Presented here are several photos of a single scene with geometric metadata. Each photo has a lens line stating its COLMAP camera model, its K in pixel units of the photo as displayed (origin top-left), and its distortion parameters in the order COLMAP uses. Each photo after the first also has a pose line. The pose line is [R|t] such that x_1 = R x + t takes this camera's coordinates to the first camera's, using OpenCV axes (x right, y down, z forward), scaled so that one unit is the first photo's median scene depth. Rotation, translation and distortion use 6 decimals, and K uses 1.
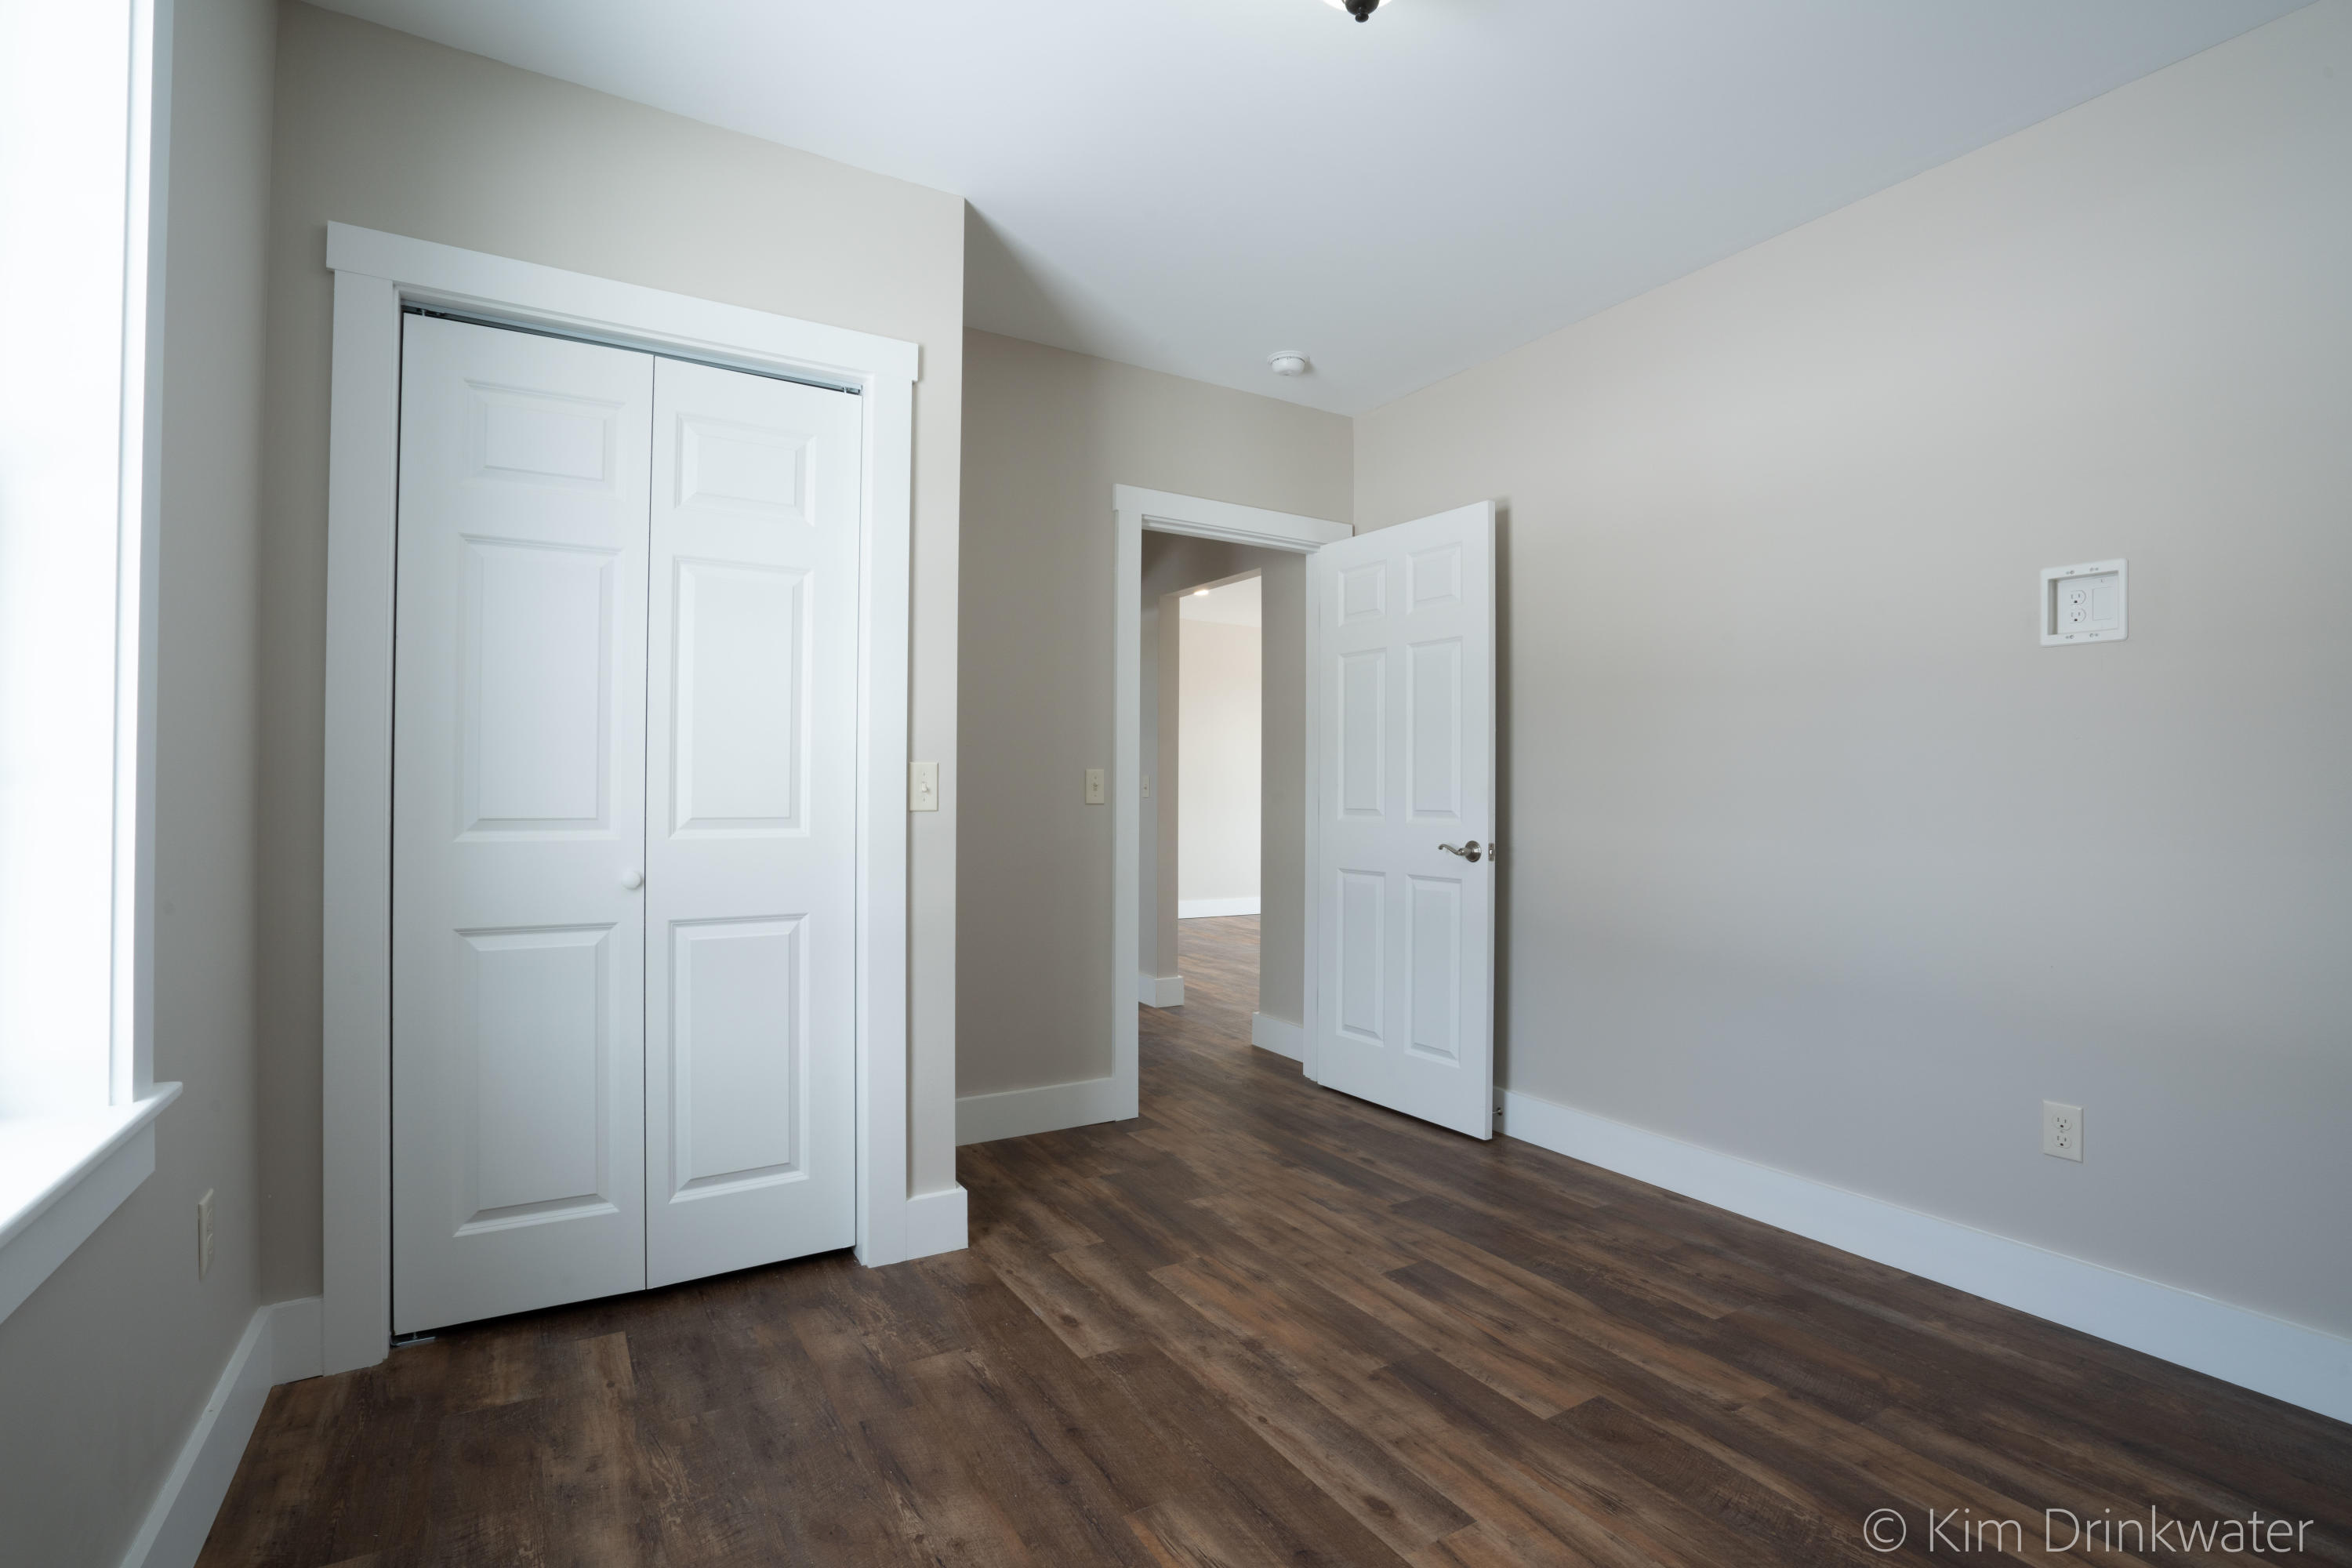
lens RADIAL K [[1076.6, 0, 1165.7], [0, 1076.6, 773.1], [0, 0, 1]] dist [-0.044714, 0.013591]
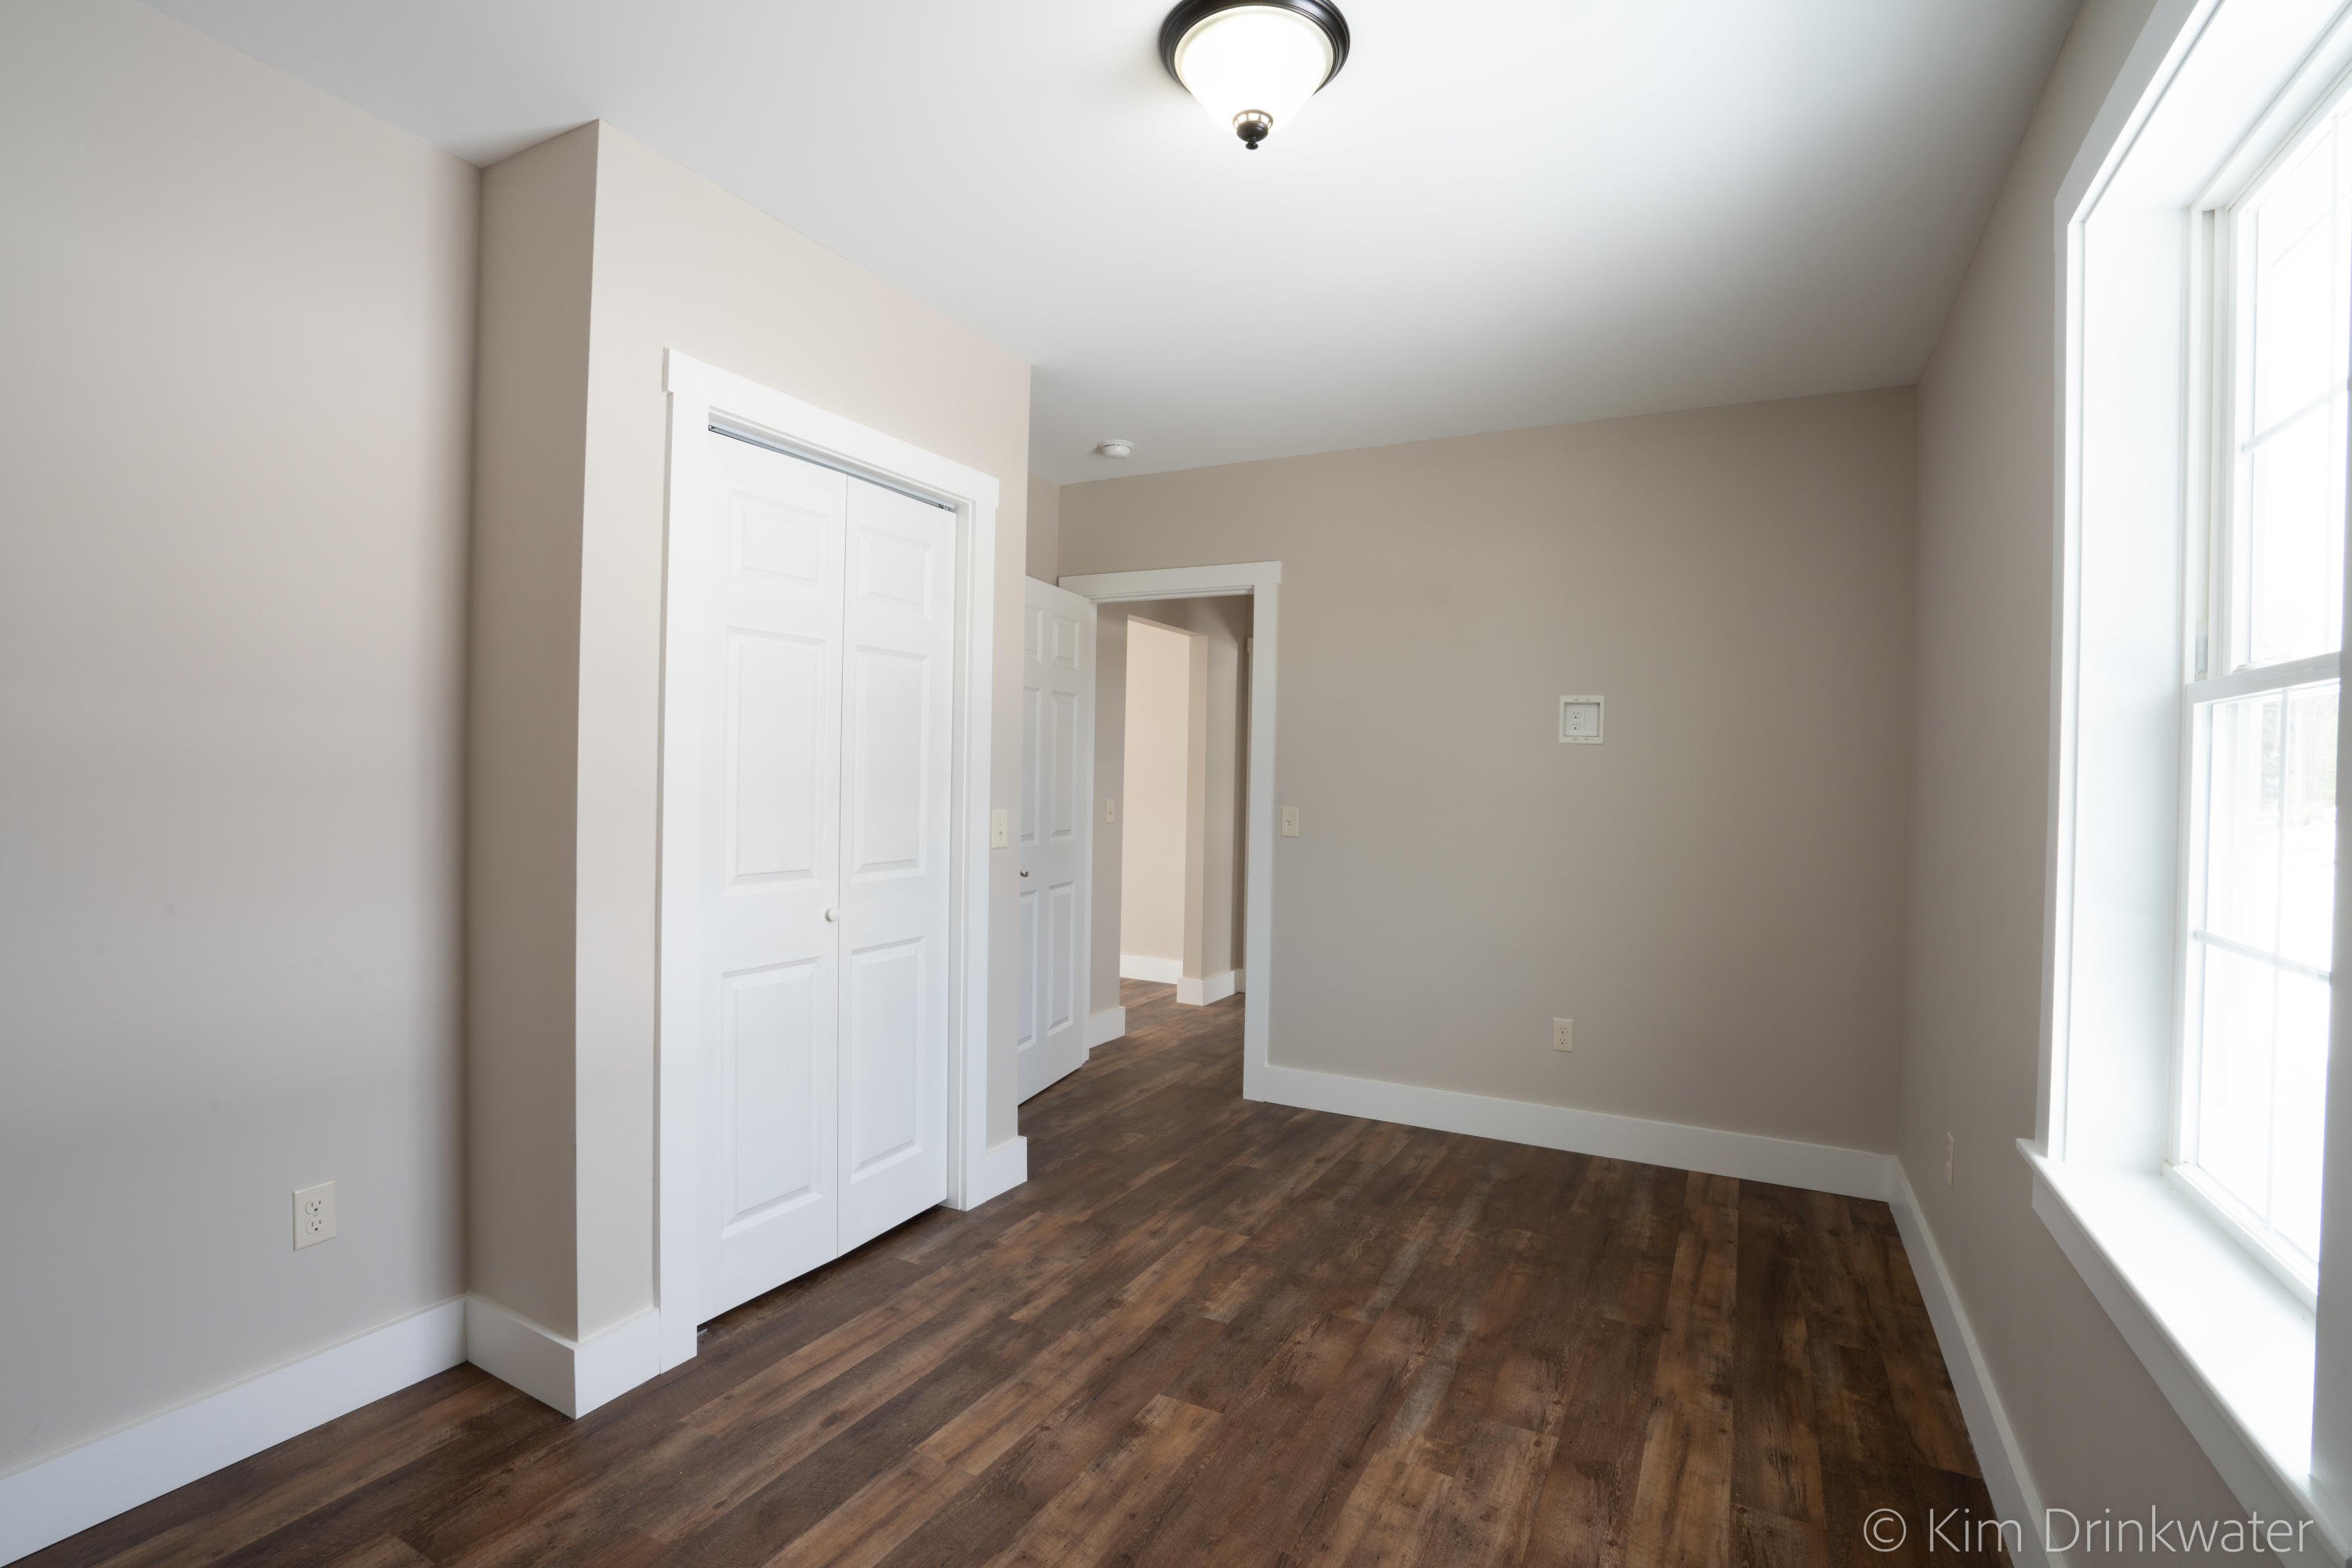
lens RADIAL K [[1076.6, 0, 1189.4], [0, 1076.6, 790.1], [0, 0, 1]] dist [-0.044714, 0.013591]
pose [[0.840326, 0.006570, 0.542042, -0.794368], [-0.026062, 0.999260, 0.028292, -0.086863], [-0.541455, -0.037901, 0.839875, -0.211309]]
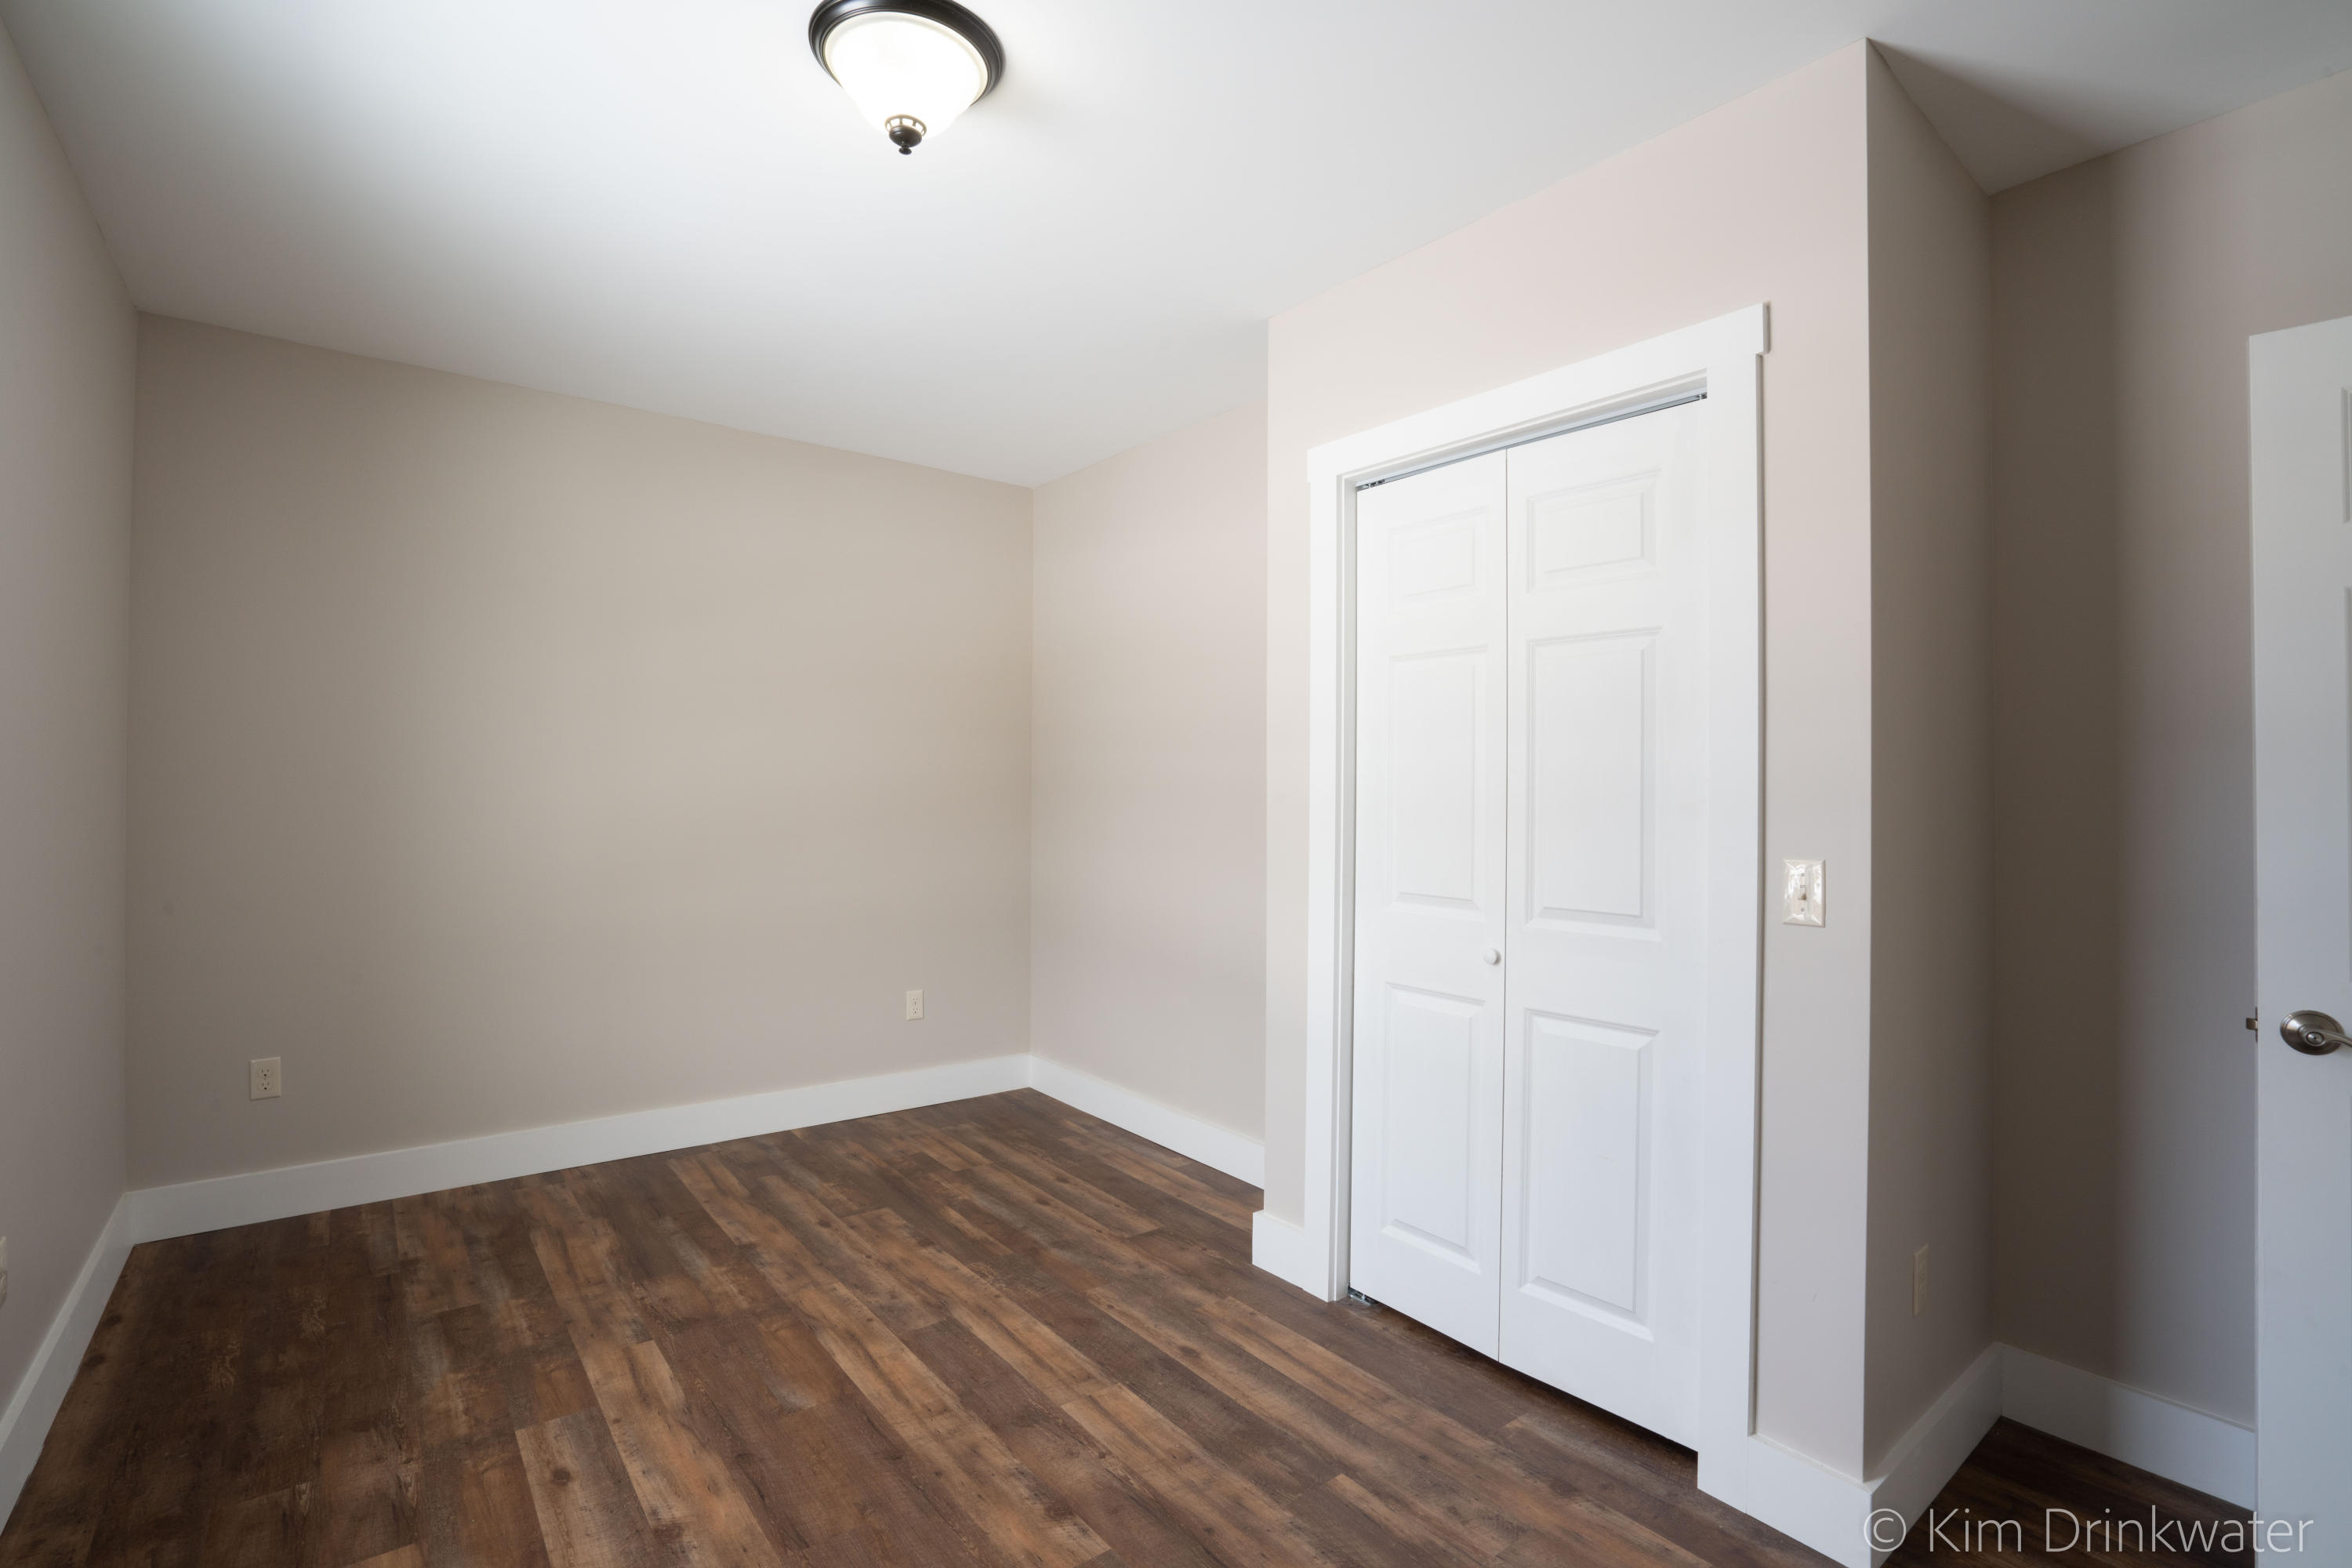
lens RADIAL K [[1076.6, 0, 1166.5], [0, 1076.6, 788.4], [0, 0, 1]] dist [-0.044714, 0.013591]
pose [[0.141009, -0.010353, -0.989954, 0.476078], [0.005495, 0.999938, -0.009675, -0.059541], [0.989993, -0.004075, 0.141057, 0.521969]]
